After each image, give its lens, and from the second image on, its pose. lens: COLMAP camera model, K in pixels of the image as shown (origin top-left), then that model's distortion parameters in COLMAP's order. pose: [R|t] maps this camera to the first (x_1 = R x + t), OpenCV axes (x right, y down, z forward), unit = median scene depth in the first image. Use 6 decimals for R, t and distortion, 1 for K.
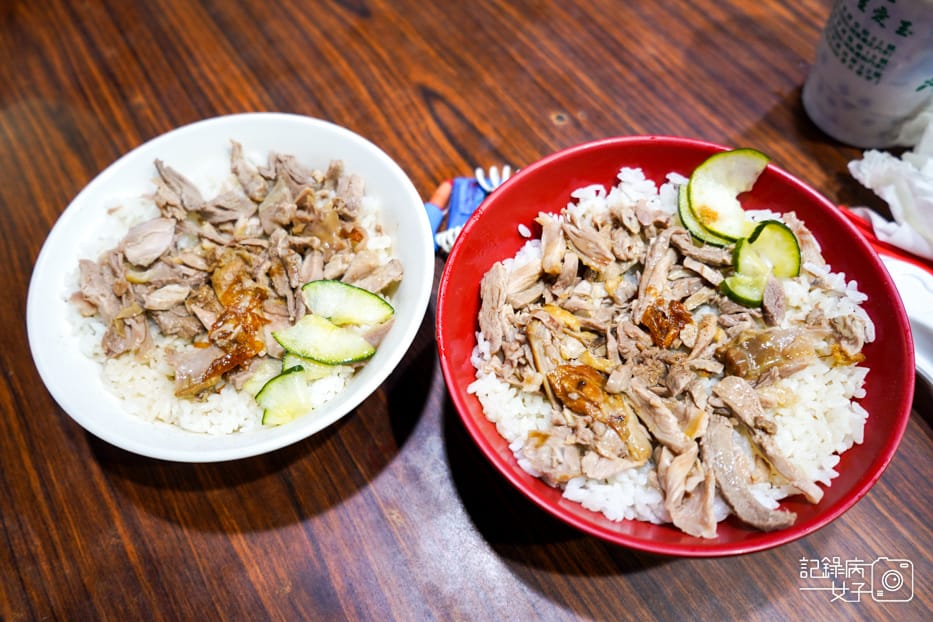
lens RADIAL K [[792.4, 0, 472.2], [0, 792.4, 310.5], [0, 0, 1]] dist [-0.015541, 0.005687]
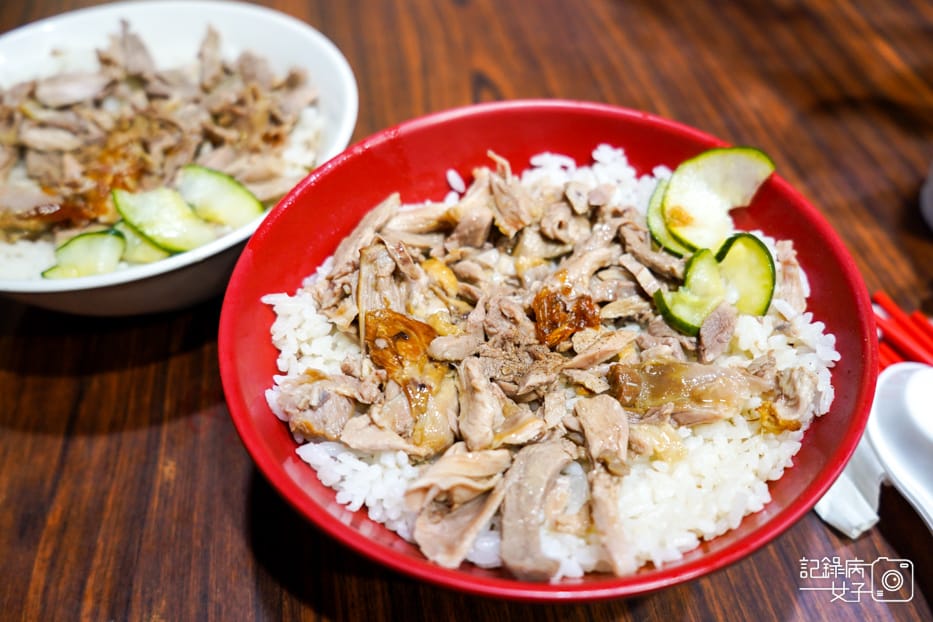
lens RADIAL K [[881.9, 0, 535.2], [0, 881.9, 296.1], [0, 0, 1]] dist [-0.014673, 0.019123]
pose [[0.933259, 0.282373, -0.222021, 0.386740], [-0.327338, 0.923072, -0.201962, 0.166835], [0.147913, 0.261158, 0.953896, 0.203878]]
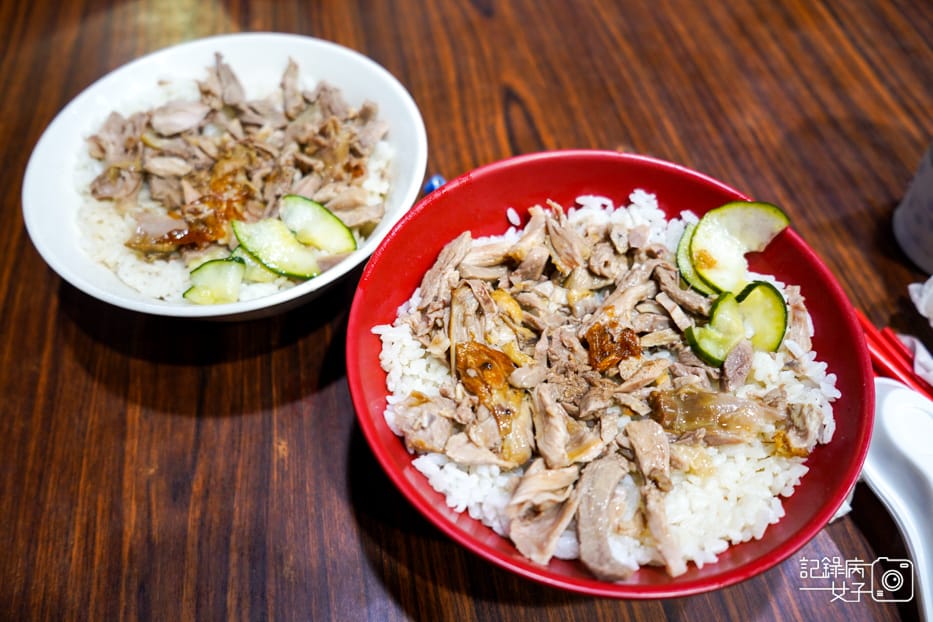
lens RADIAL K [[786.2, 0, 466.5], [0, 786.2, 311.0], [0, 0, 1]] dist [-0.015491, 0.007050]
pose [[0.920291, 0.334171, -0.203454, 0.255226], [-0.354423, 0.932321, -0.071847, 0.097549], [0.165675, 0.138228, 0.976445, 0.085520]]
